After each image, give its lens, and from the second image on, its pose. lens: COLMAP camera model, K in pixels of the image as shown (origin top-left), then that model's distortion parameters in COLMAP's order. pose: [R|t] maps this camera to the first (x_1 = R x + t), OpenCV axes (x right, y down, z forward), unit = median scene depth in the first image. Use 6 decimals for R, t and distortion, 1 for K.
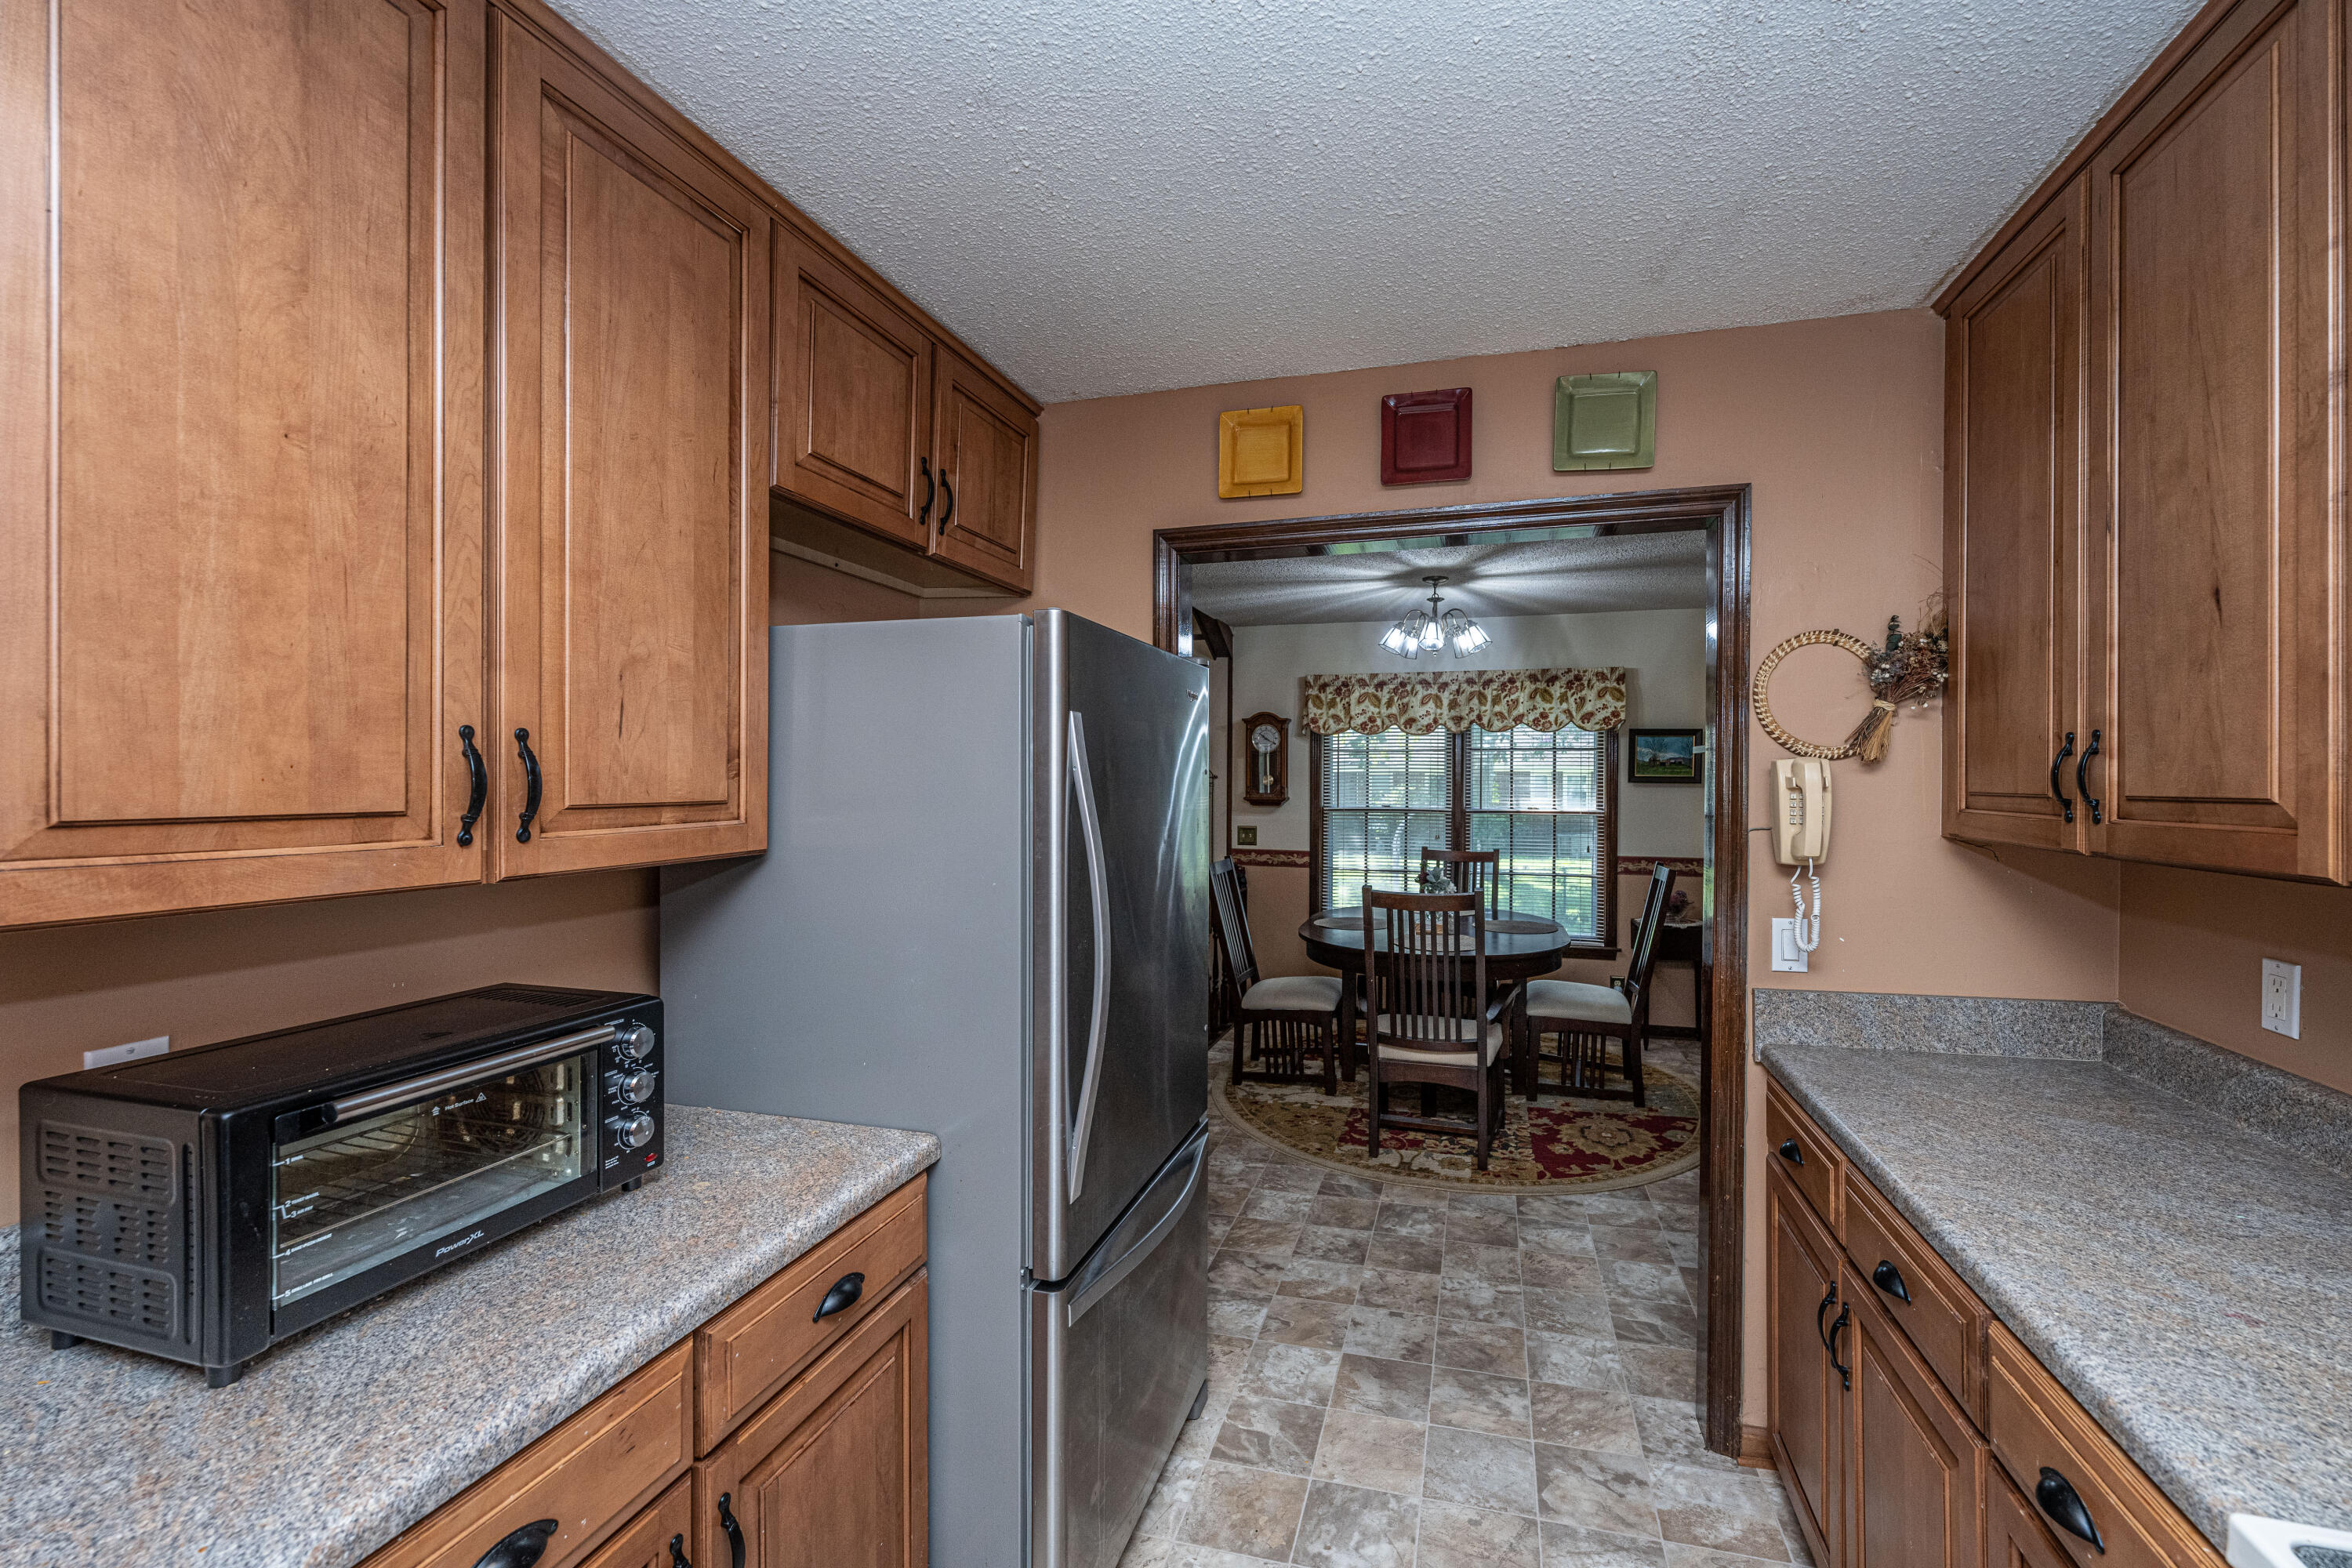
lens RADIAL K [[946.1, 0, 1224.9], [0, 946.1, 795.7], [0, 0, 1]] dist [0.004013, -0.001759]
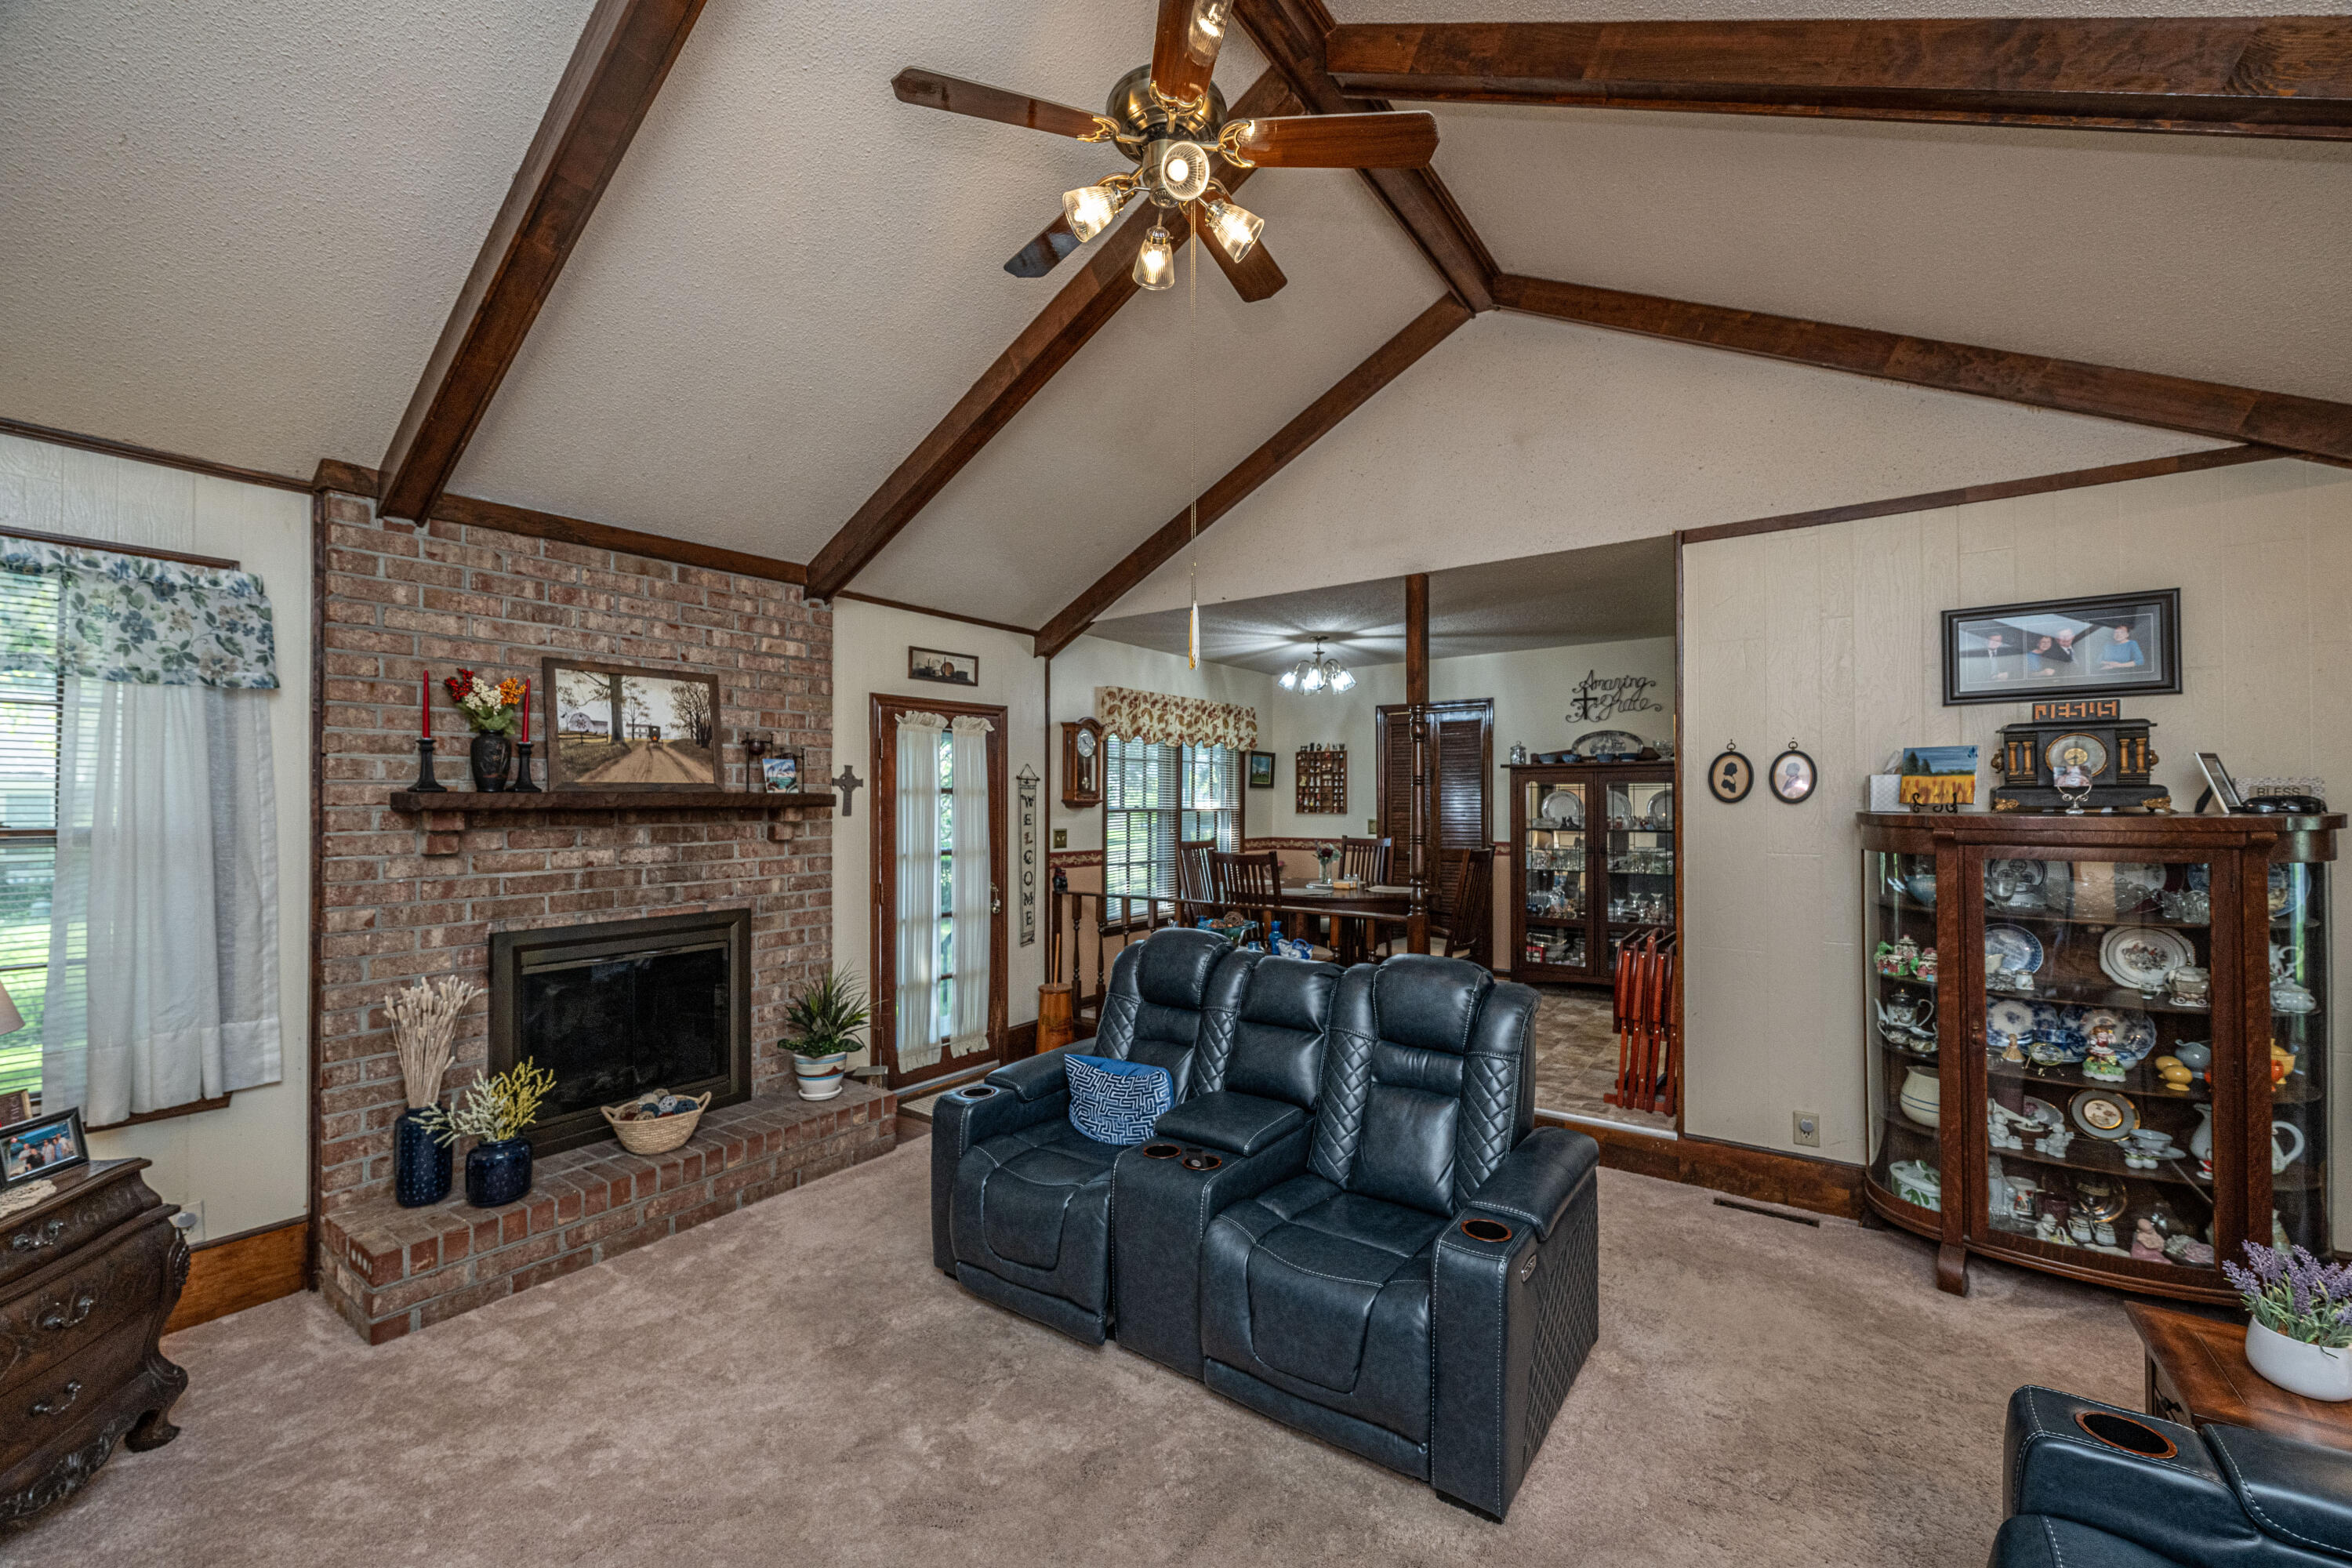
lens RADIAL K [[946.1, 0, 1178.2], [0, 946.1, 786.8], [0, 0, 1]] dist [0.004013, -0.001759]
pose [[0.332030, 0.012098, 0.943191, -0.955531], [0.019795, 0.999608, -0.019790, 0.011101], [-0.943061, 0.025241, 0.331661, 0.604926]]
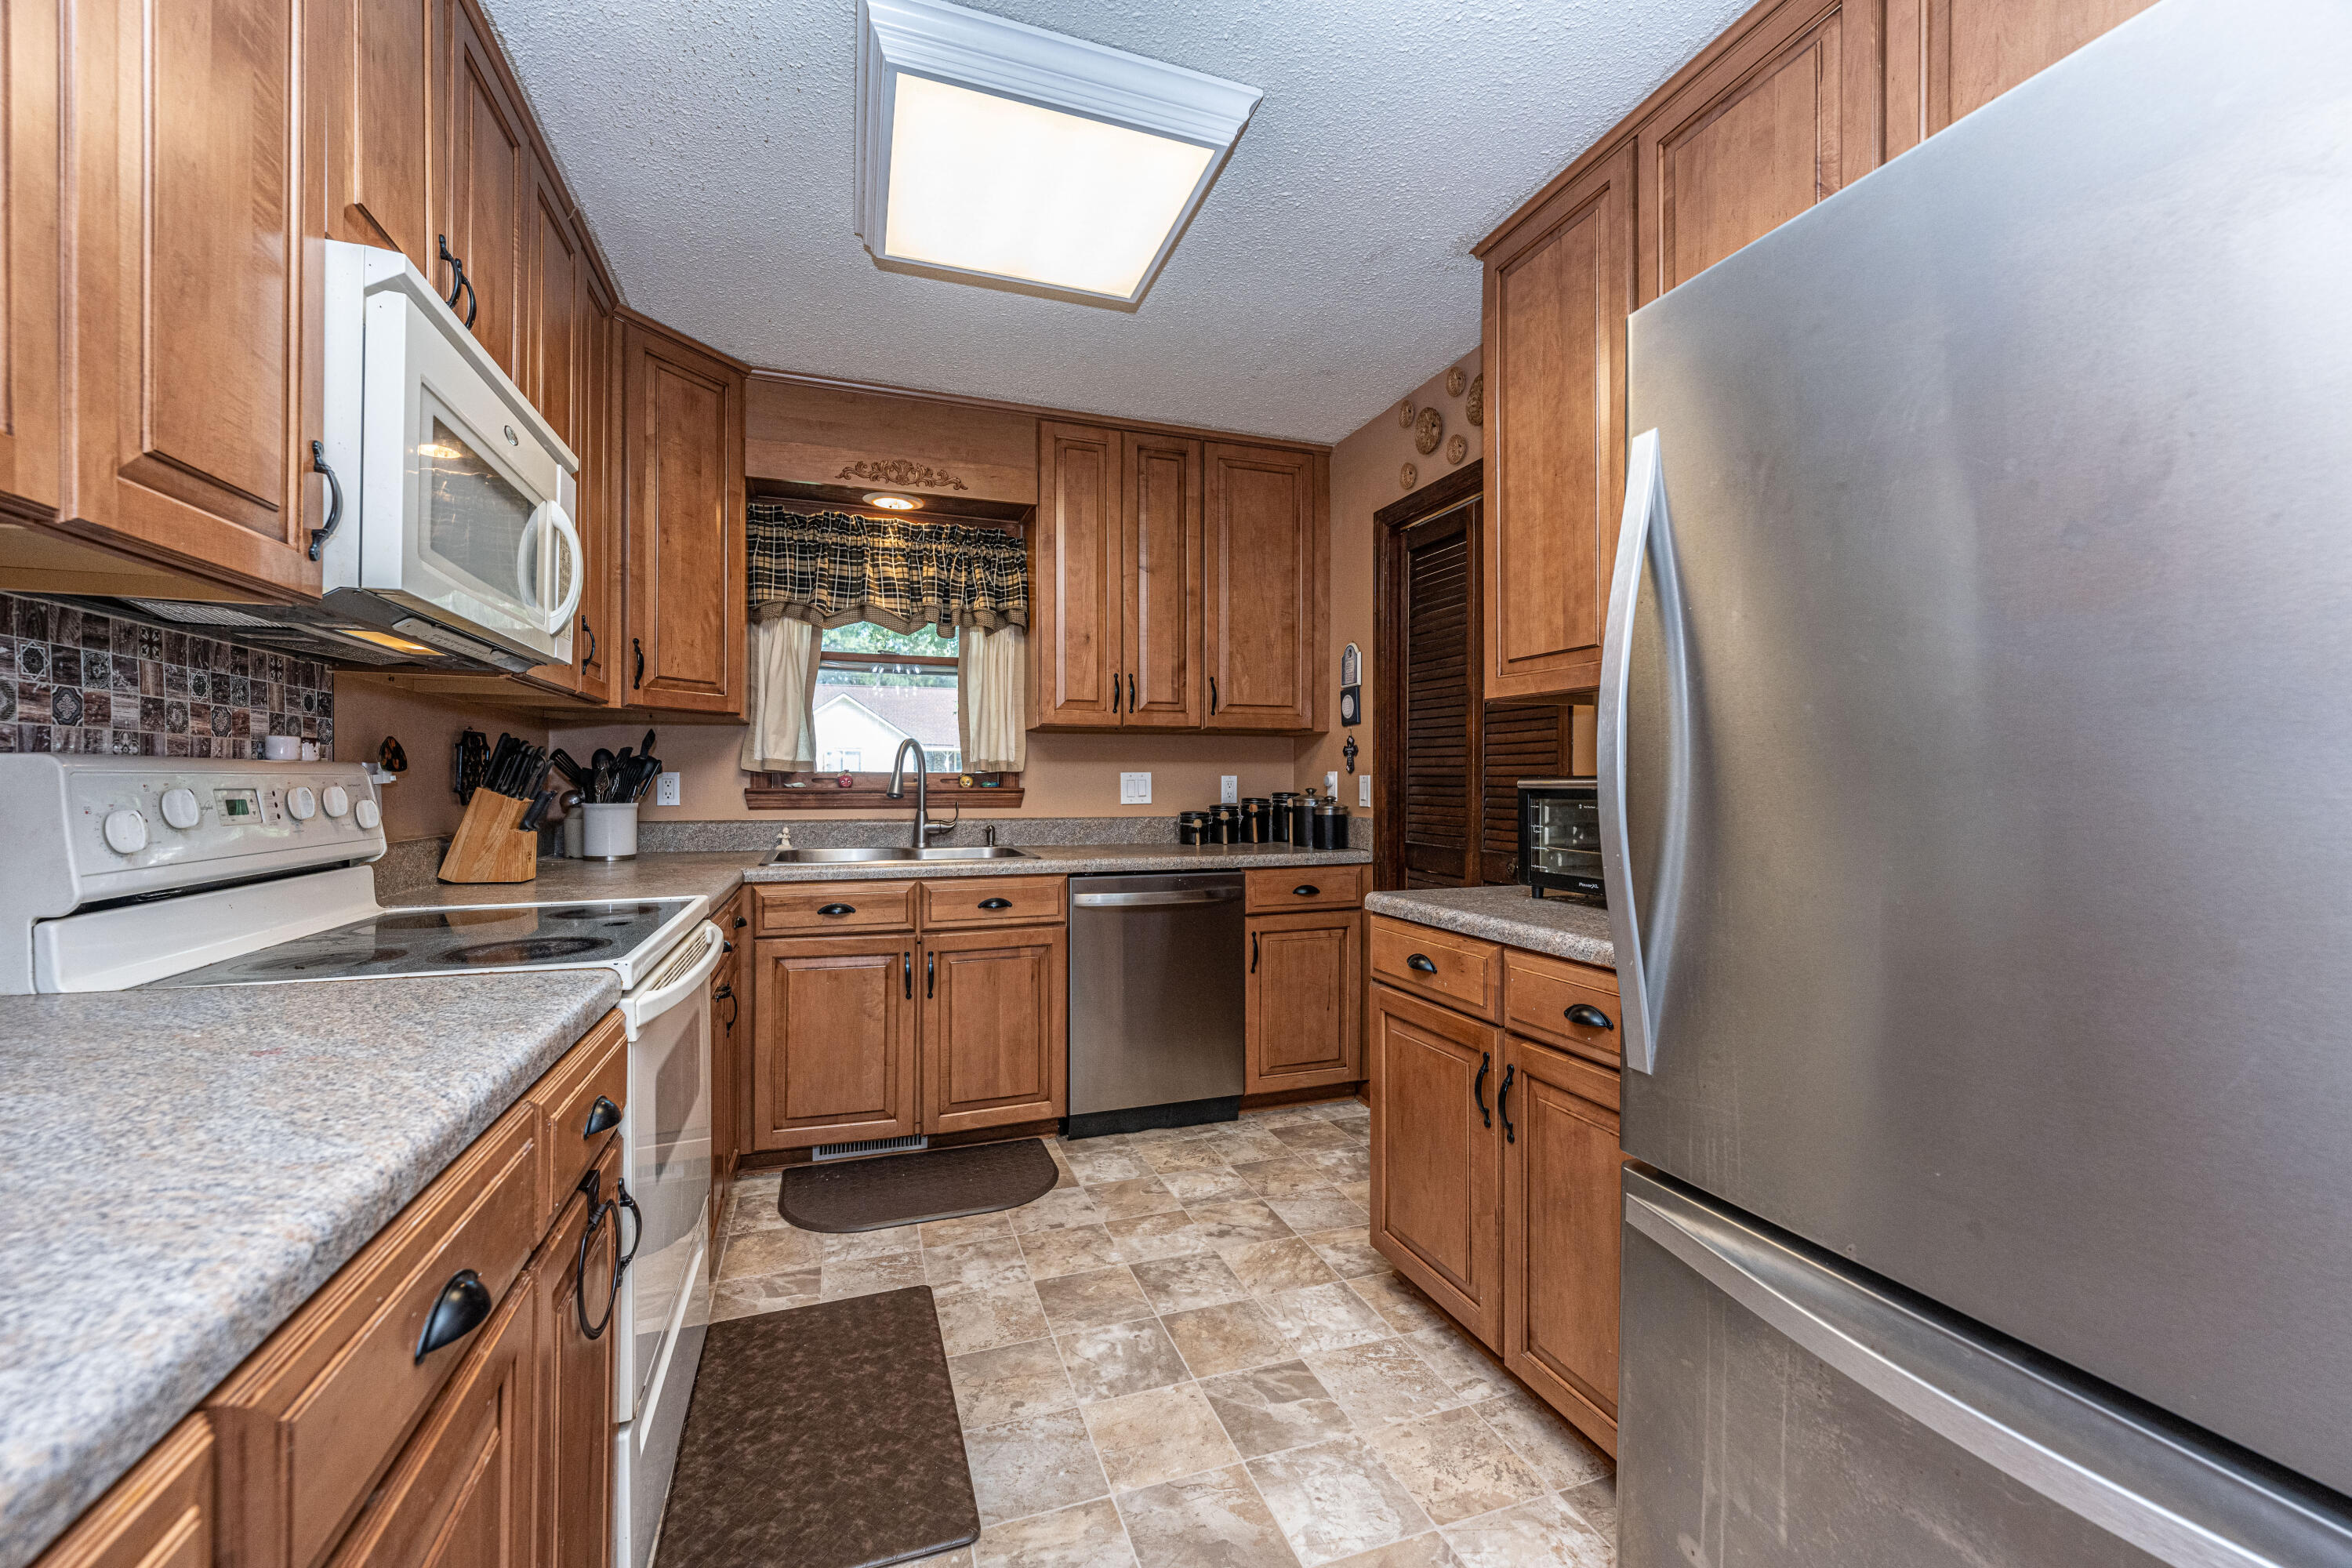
lens RADIAL K [[946.1, 0, 1179.5], [0, 946.1, 791.6], [0, 0, 1]] dist [0.004013, -0.001759]
pose [[-0.807111, 0.006680, -0.590362, 0.169668], [-0.010212, 0.999628, 0.025272, 0.051158], [0.590311, 0.026426, -0.806743, 0.390805]]
